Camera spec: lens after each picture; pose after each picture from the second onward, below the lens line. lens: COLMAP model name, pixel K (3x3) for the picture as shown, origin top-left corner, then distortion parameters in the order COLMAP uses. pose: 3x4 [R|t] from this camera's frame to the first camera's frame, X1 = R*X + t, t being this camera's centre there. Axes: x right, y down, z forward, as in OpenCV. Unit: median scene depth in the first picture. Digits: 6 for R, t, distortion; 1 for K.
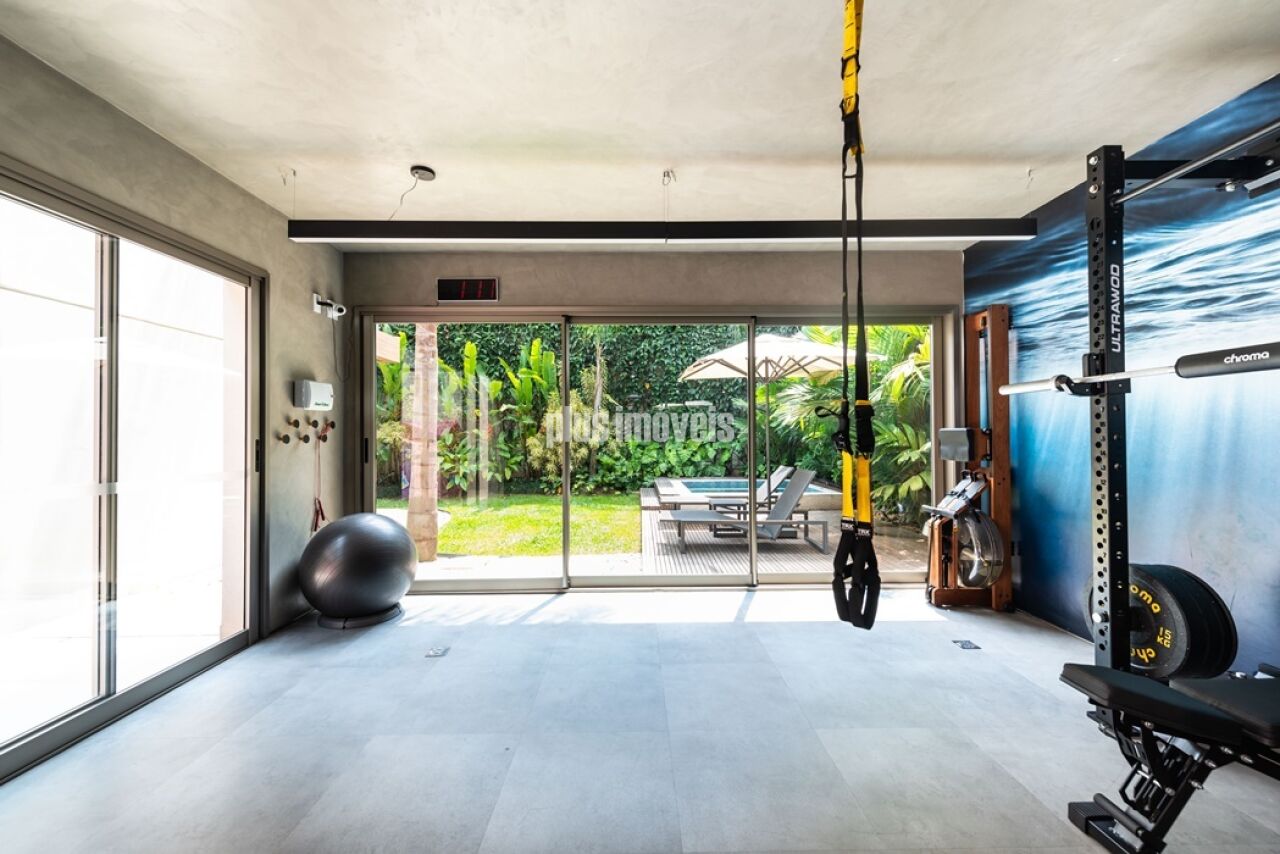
lens RADIAL K [[505.3, 0, 640.0], [0, 505.3, 427.0], [0, 0, 1]] dist [0.011192, 0.000054]
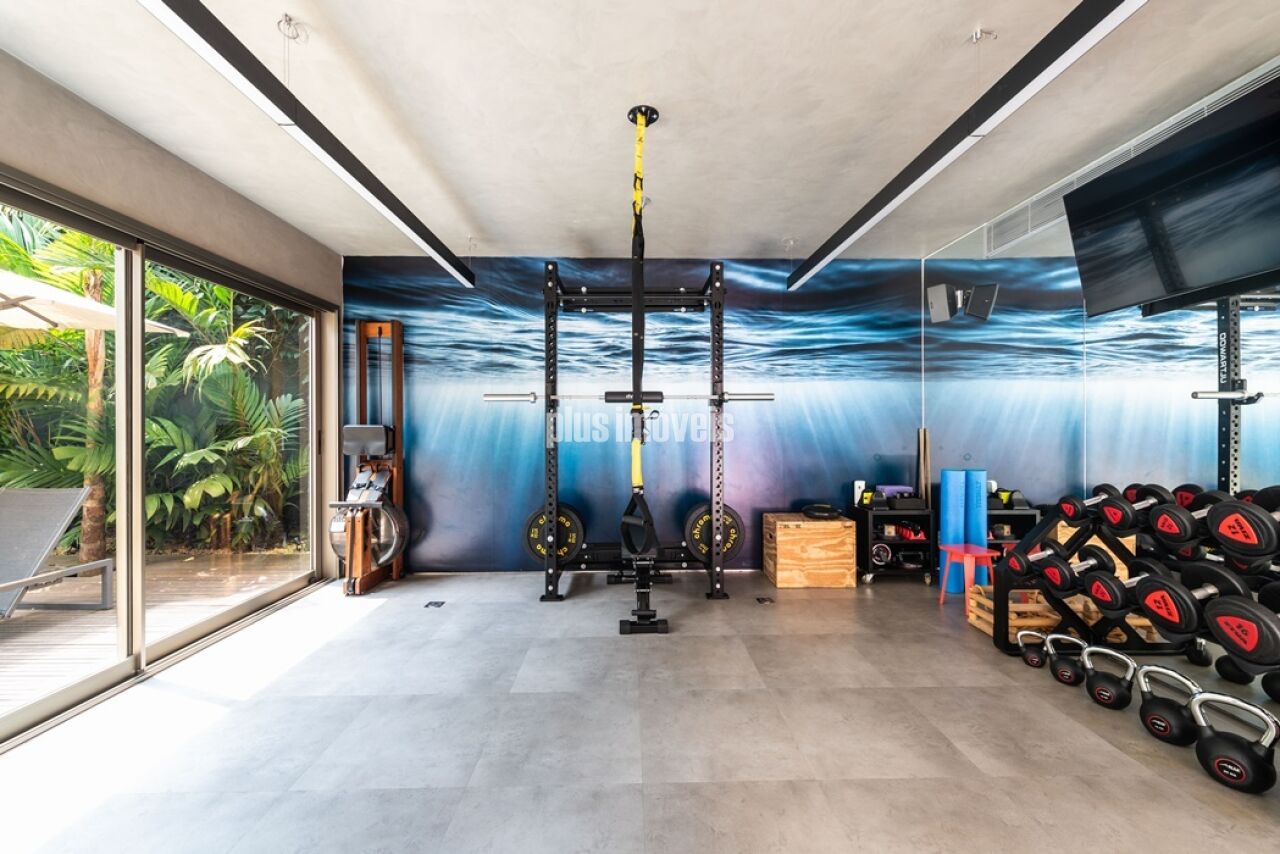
lens RADIAL K [[505.3, 0, 640.0], [0, 505.3, 427.0], [0, 0, 1]] dist [0.011192, 0.000054]
pose [[-0.019835, 0.009366, 0.999759, -0.544079], [-0.013126, 0.999868, -0.009627, 0.011110], [-0.999717, -0.013314, -0.019709, 0.513248]]
